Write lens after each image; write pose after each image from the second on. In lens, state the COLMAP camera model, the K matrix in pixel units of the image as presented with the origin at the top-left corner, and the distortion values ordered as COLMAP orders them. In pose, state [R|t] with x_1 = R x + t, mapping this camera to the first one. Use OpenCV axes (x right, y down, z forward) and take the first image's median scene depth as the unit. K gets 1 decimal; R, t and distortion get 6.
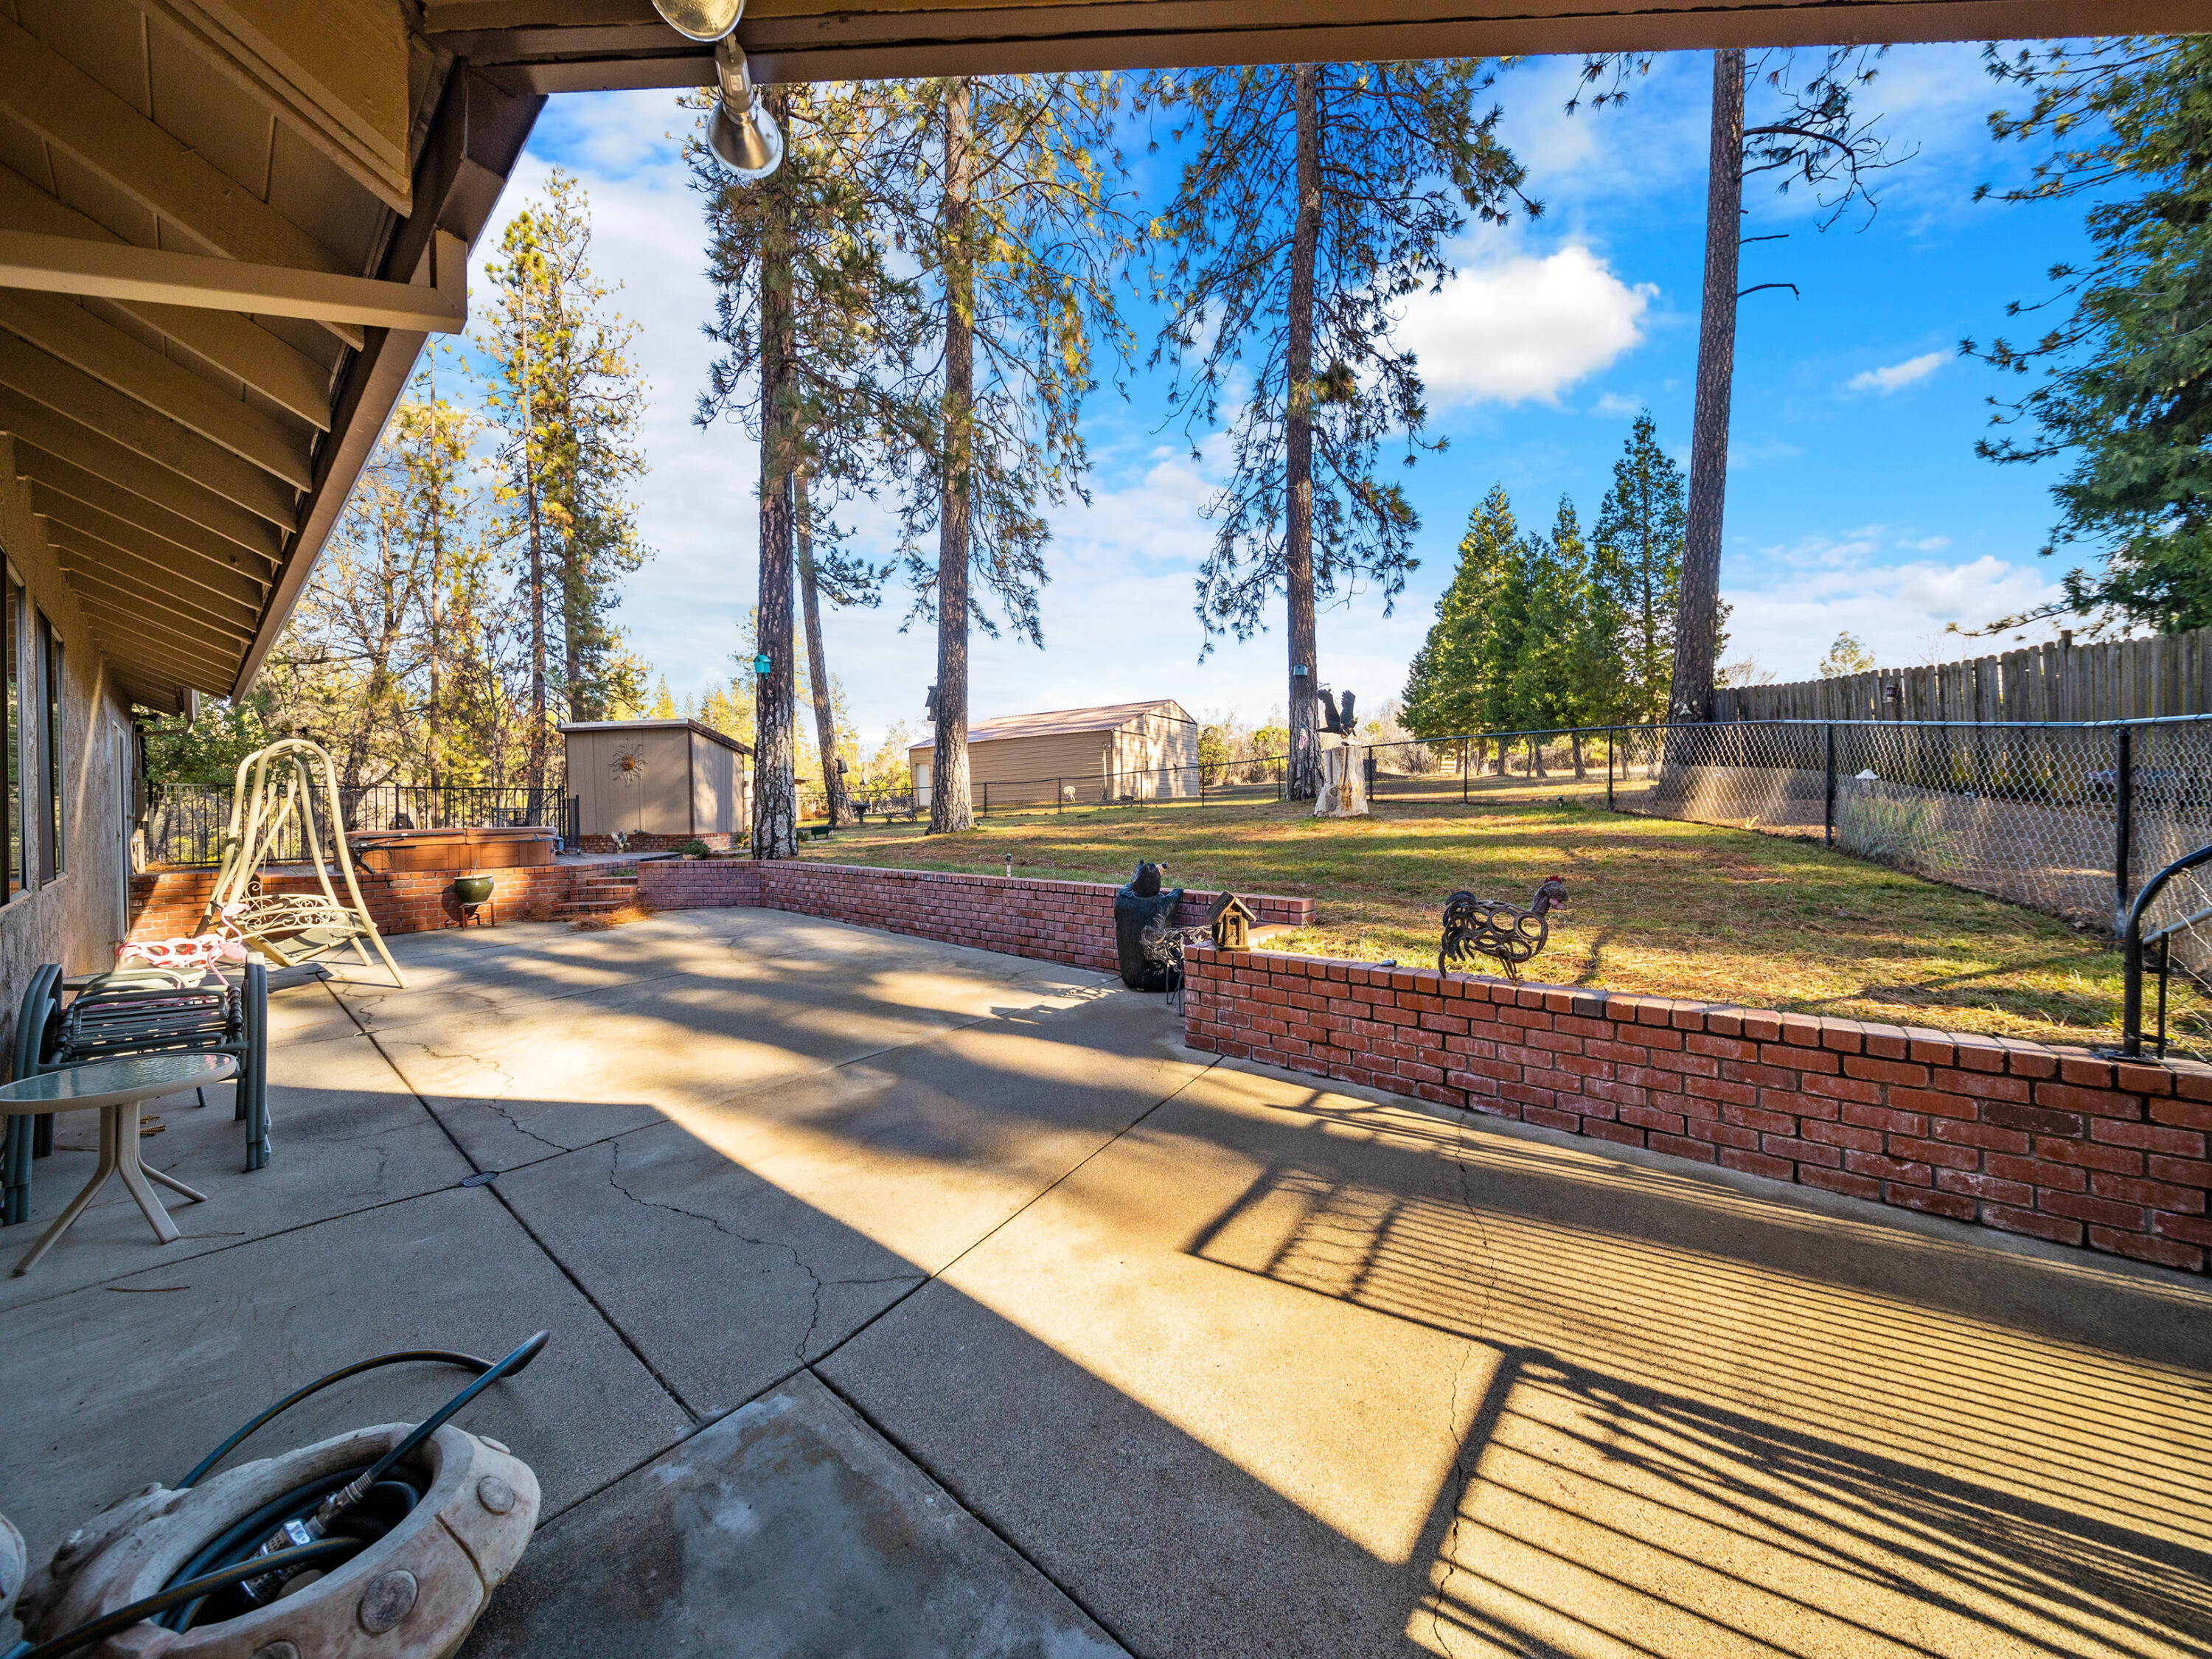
lens RADIAL K [[769.4, 0, 1094.6], [0, 769.4, 806.9], [0, 0, 1]] dist [0.001018, -0.001439]
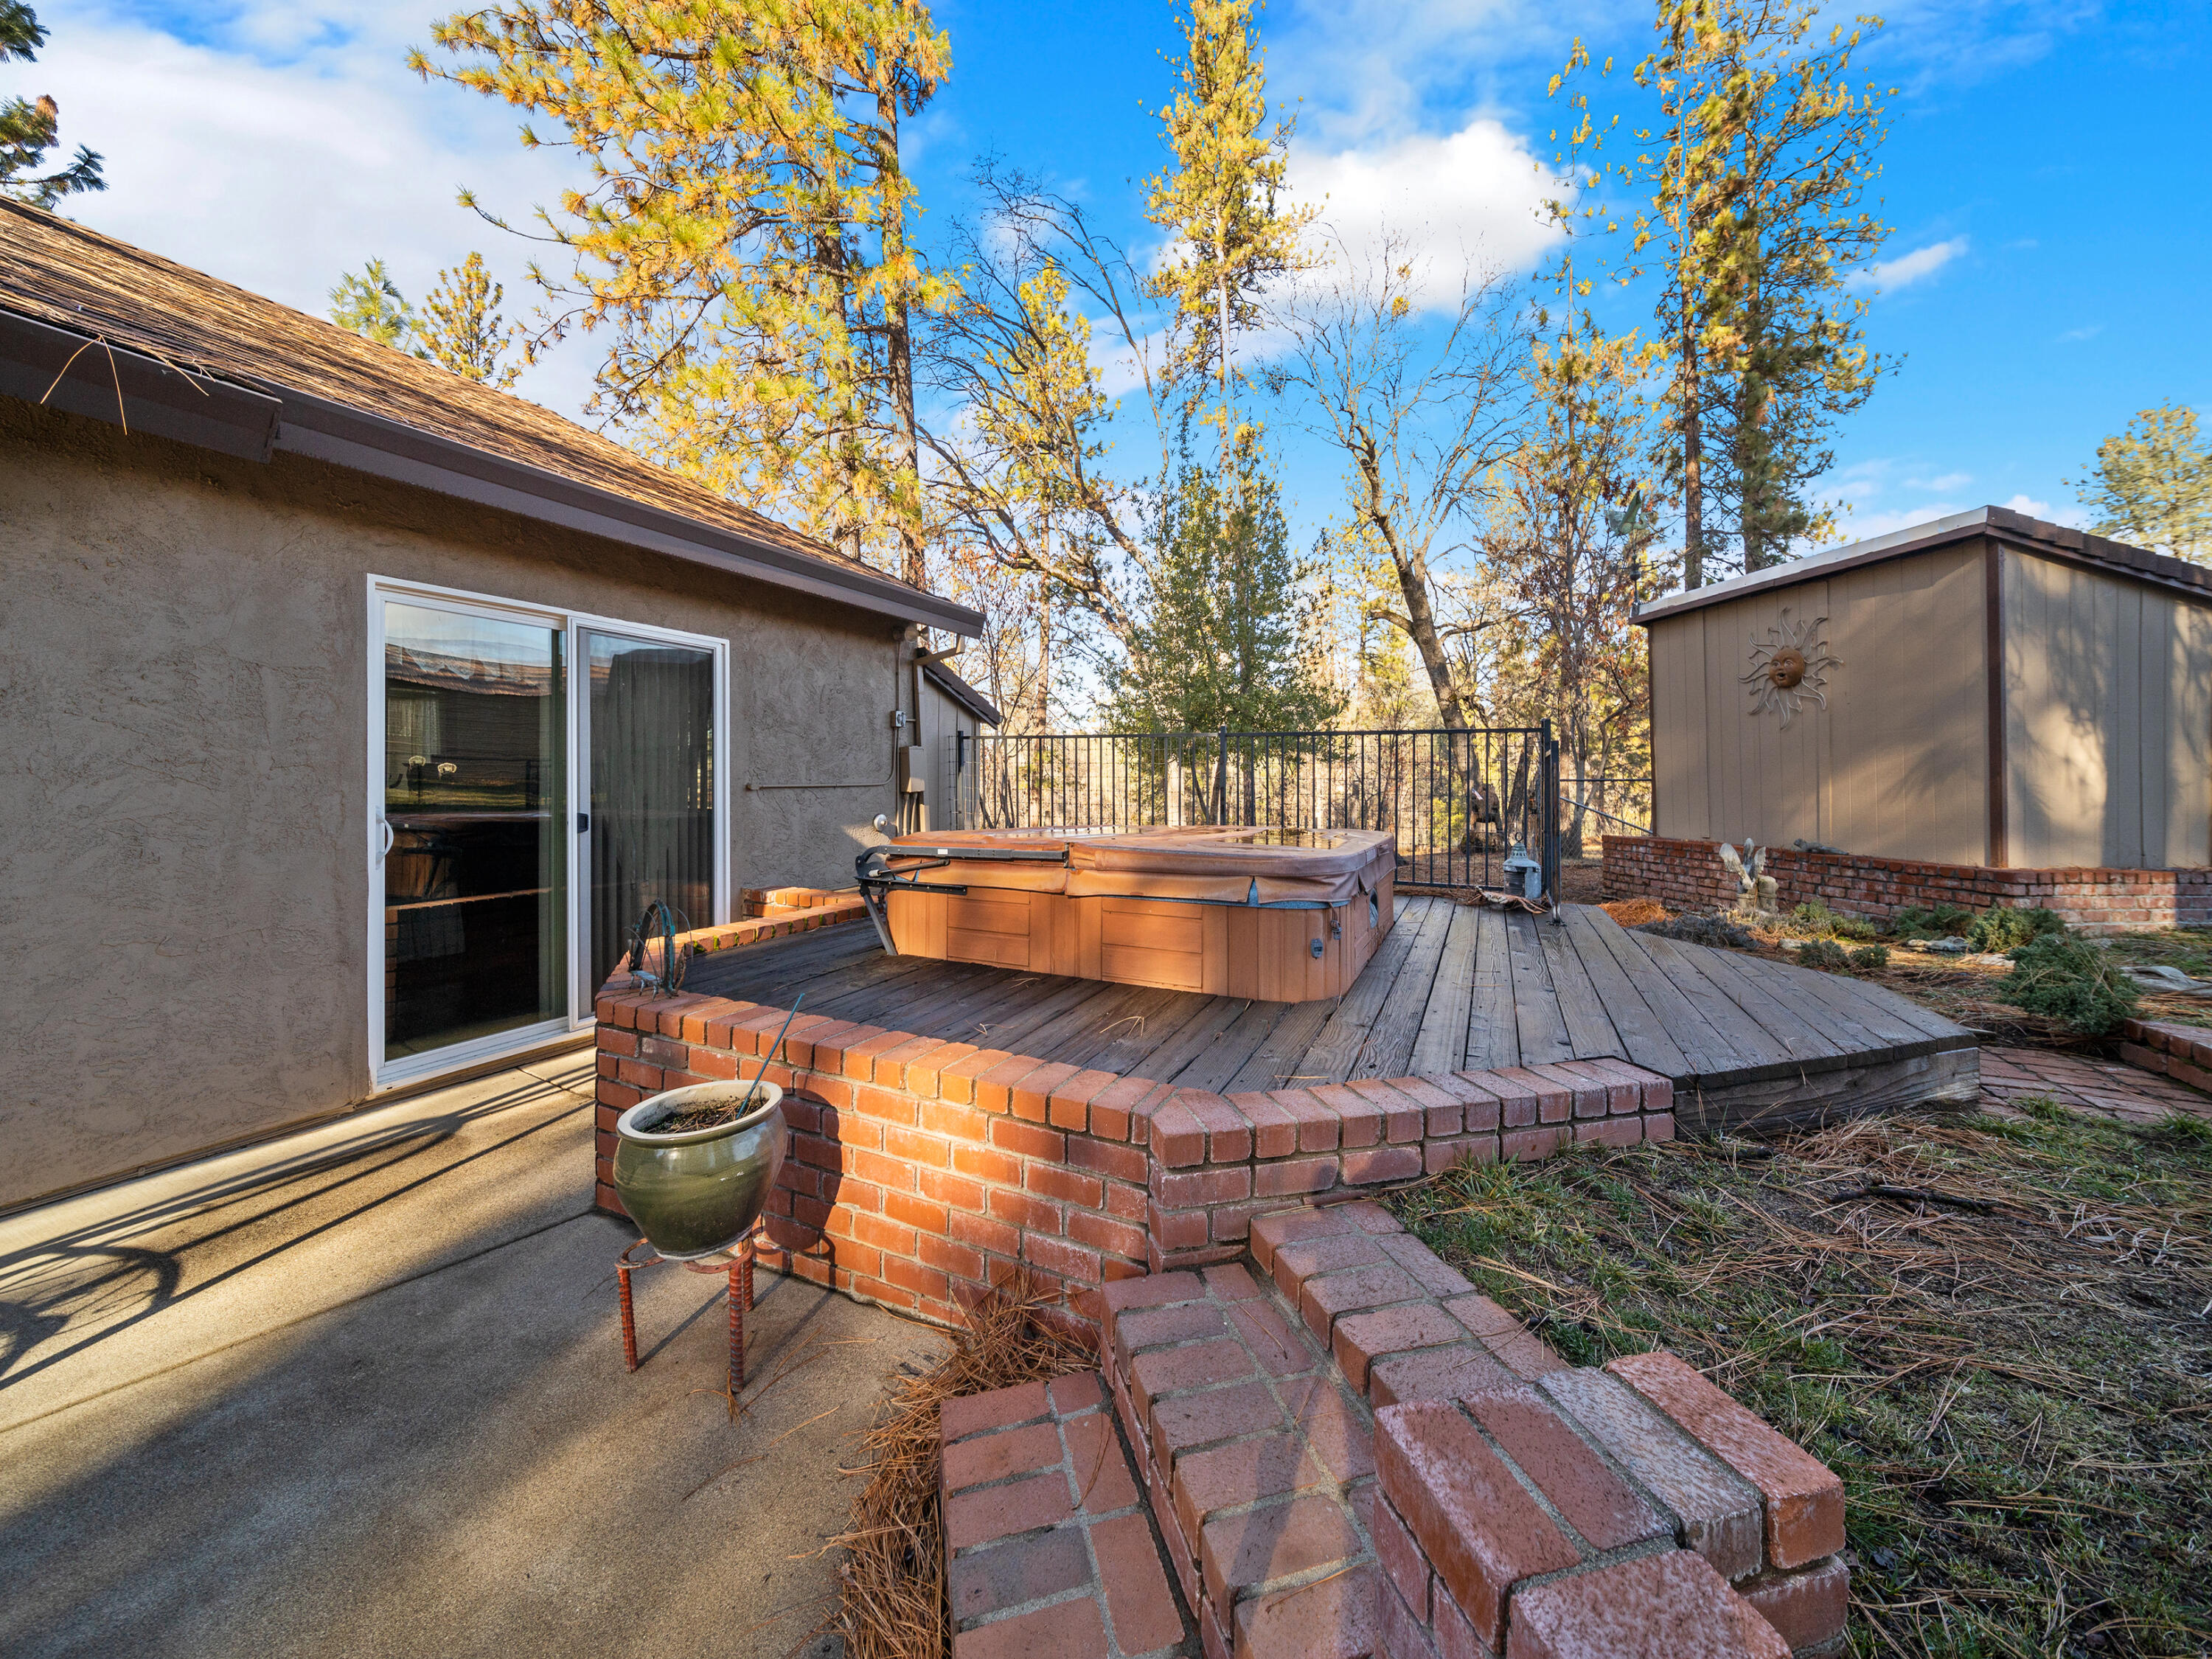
lens RADIAL K [[790.3, 0, 1108.5], [0, 790.3, 781.4], [0, 0, 1]] dist [0.000302, -0.001640]
pose [[0.257171, 0.011309, -0.966300, -0.145717], [-0.008963, 0.999916, 0.009317, 0.000599], [0.966324, 0.006265, 0.257250, 0.269730]]
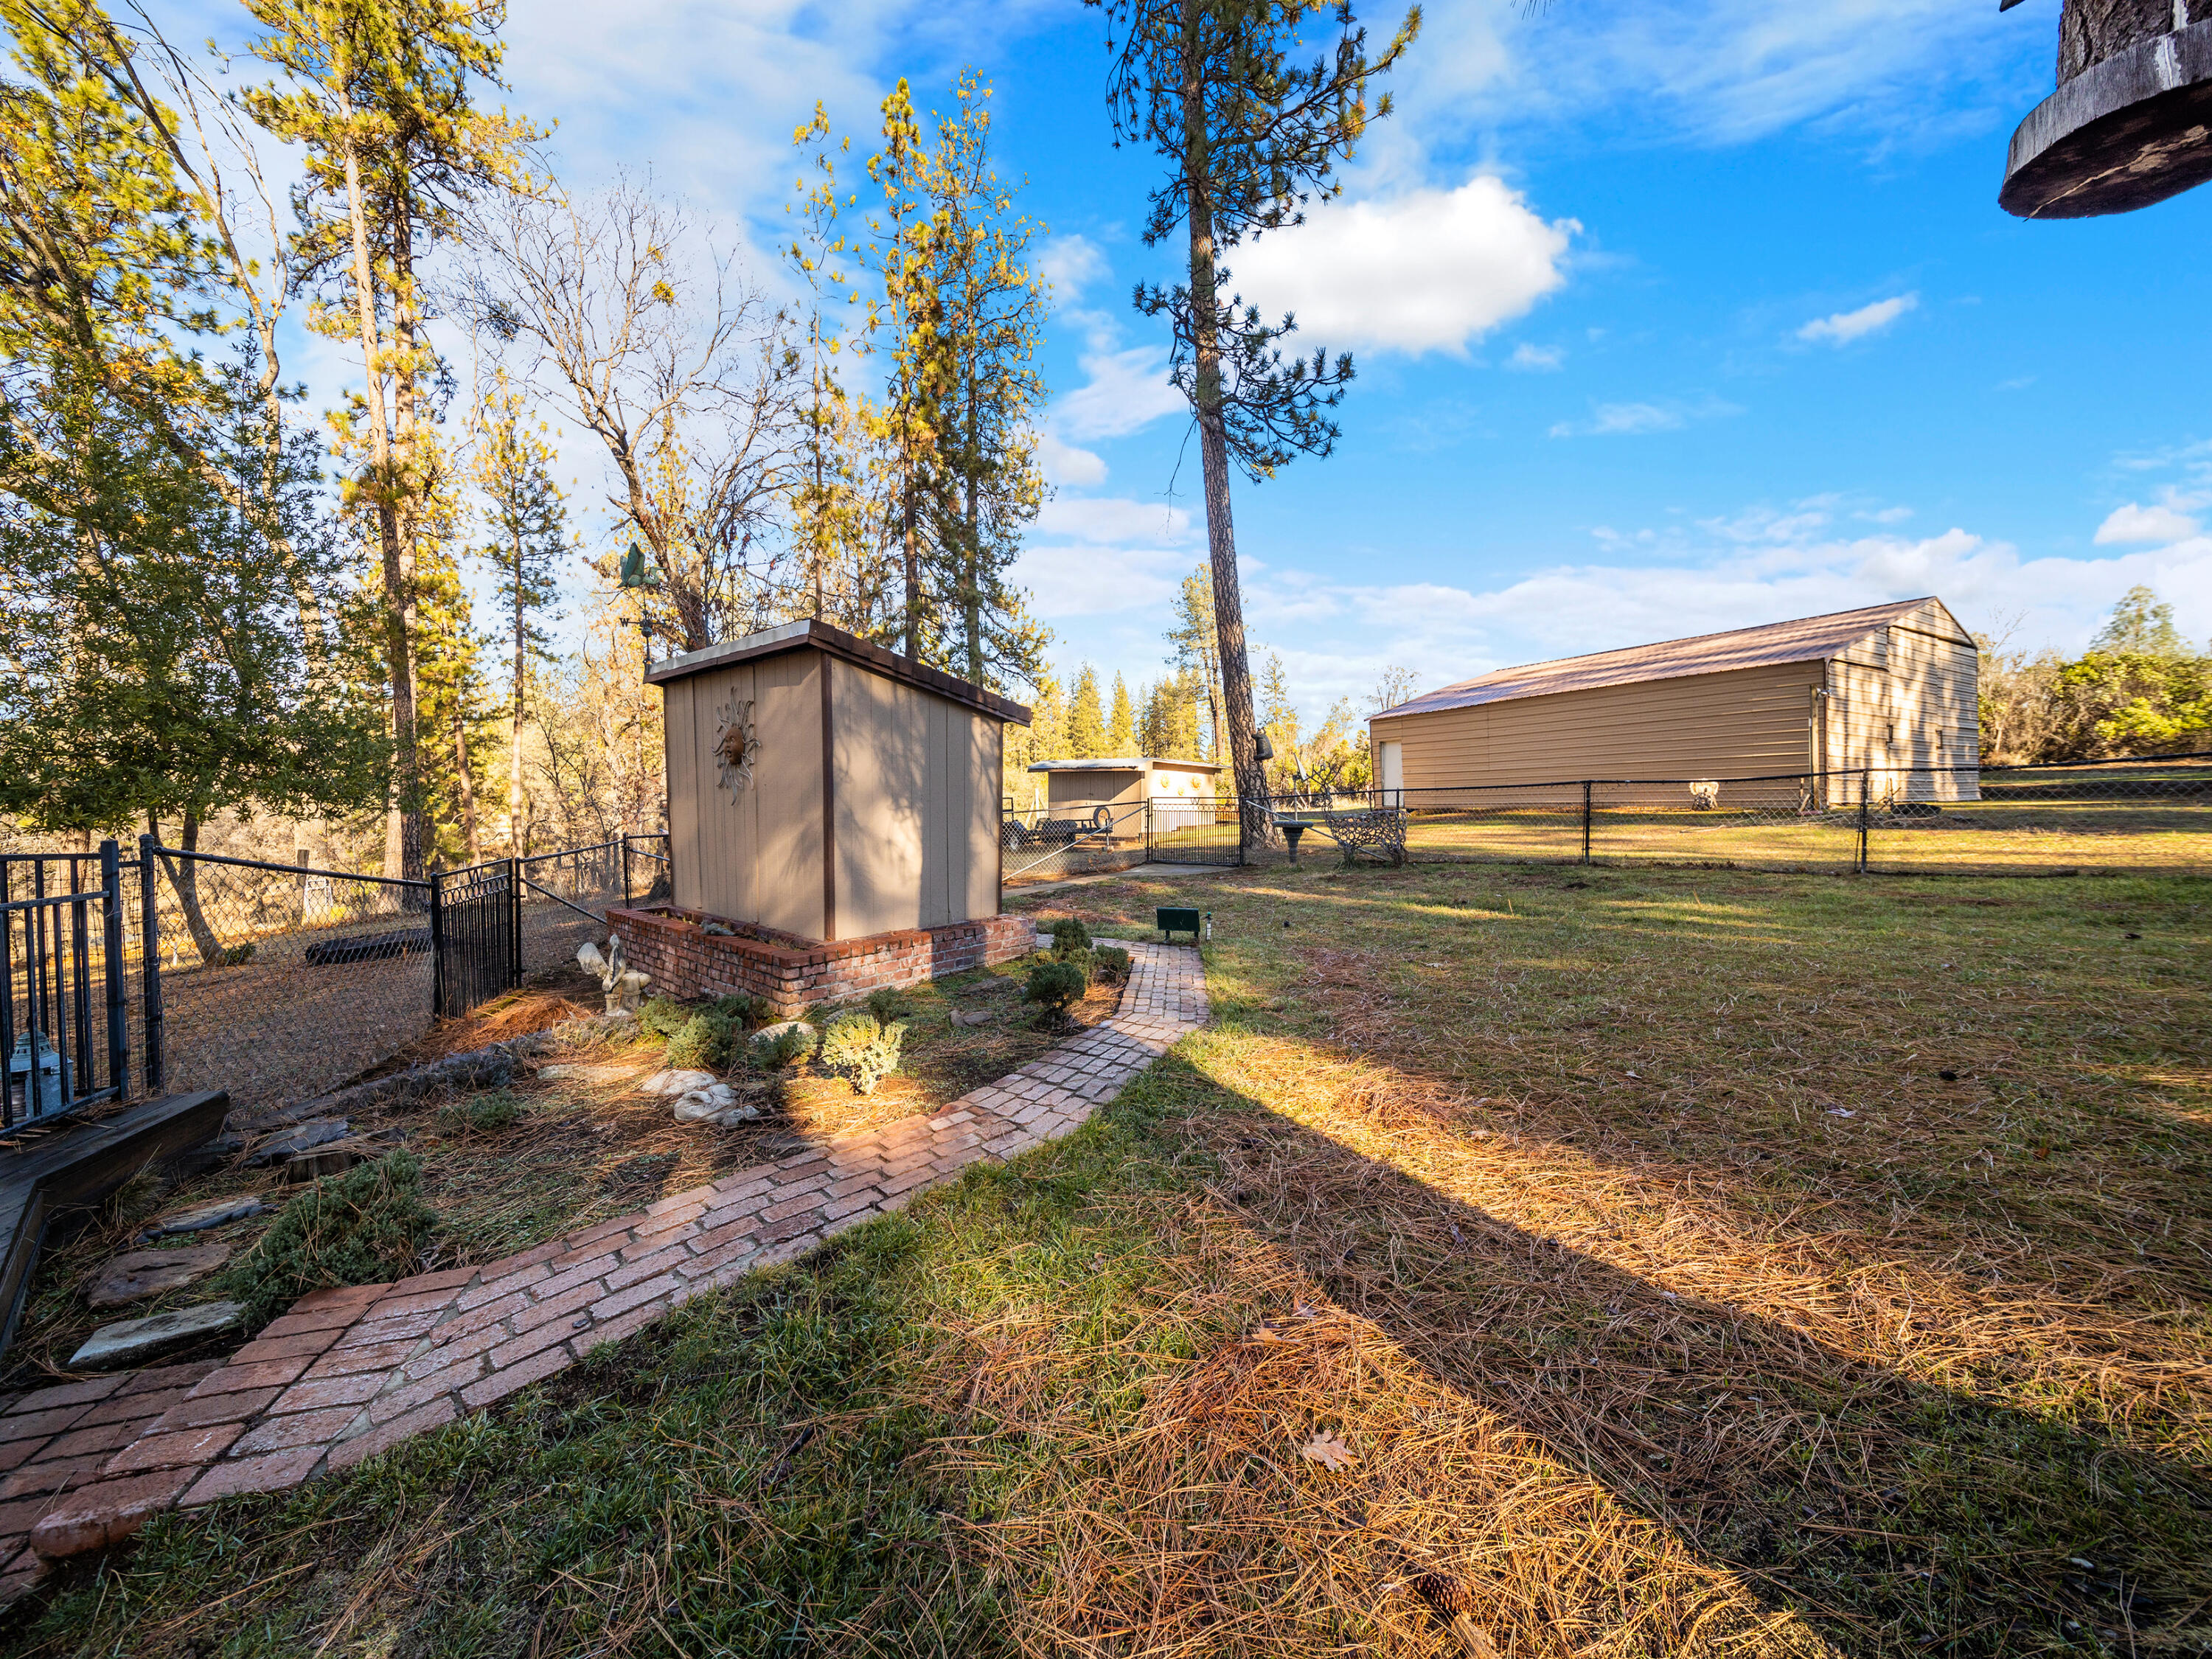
lens RADIAL K [[769.4, 0, 1094.6], [0, 769.4, 806.9], [0, 0, 1]] dist [0.001018, -0.001439]
pose [[0.850156, 0.019882, -0.526155, -0.108967], [-0.008179, 0.999665, 0.024559, -0.017550], [0.526467, -0.016576, 0.850034, 0.366362]]
